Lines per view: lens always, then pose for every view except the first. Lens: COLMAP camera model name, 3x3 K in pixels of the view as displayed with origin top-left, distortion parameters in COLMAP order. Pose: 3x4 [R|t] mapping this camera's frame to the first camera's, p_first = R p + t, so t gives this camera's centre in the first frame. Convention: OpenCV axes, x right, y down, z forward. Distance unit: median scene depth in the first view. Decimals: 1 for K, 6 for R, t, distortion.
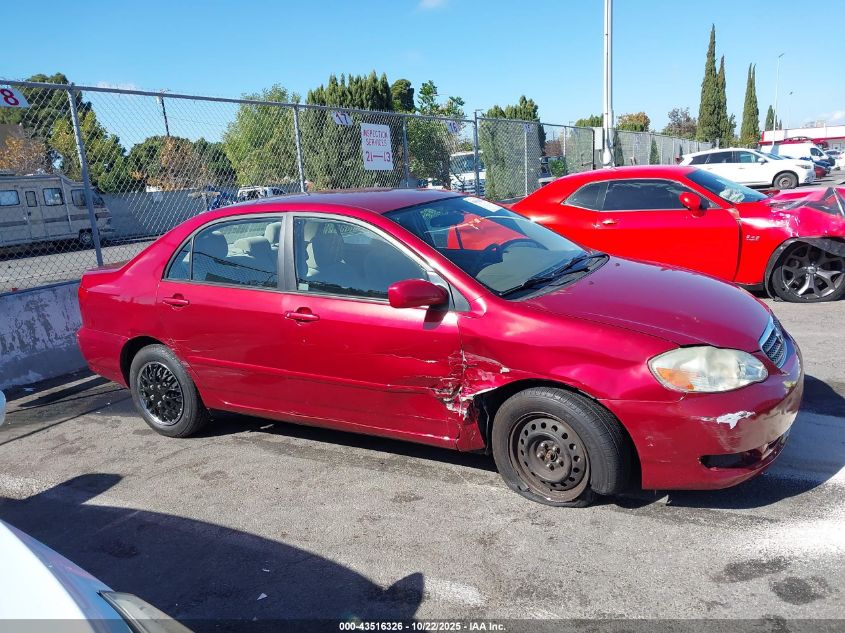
lens RADIAL K [[660.2, 0, 422.5], [0, 660.2, 316.5], [0, 0, 1]] dist [0.114925, -0.282861]
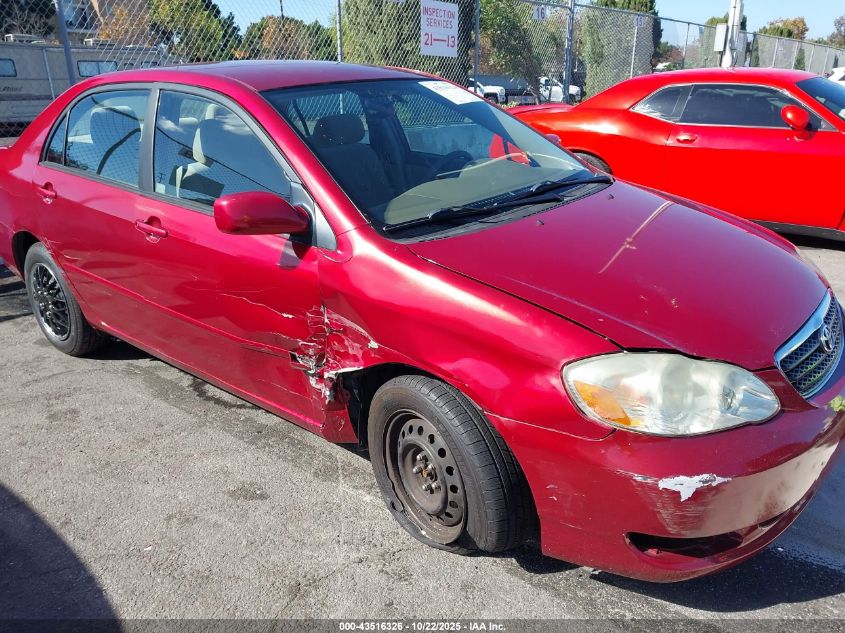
lens RADIAL K [[664.3, 0, 422.5], [0, 664.3, 316.5], [0, 0, 1]] dist [0.002038, 0.011712]
pose [[0.983619, 0.115794, -0.138153, 0.245356], [-0.094805, 0.984148, 0.149879, -0.048201], [0.153318, -0.134327, 0.979005, 0.337148]]
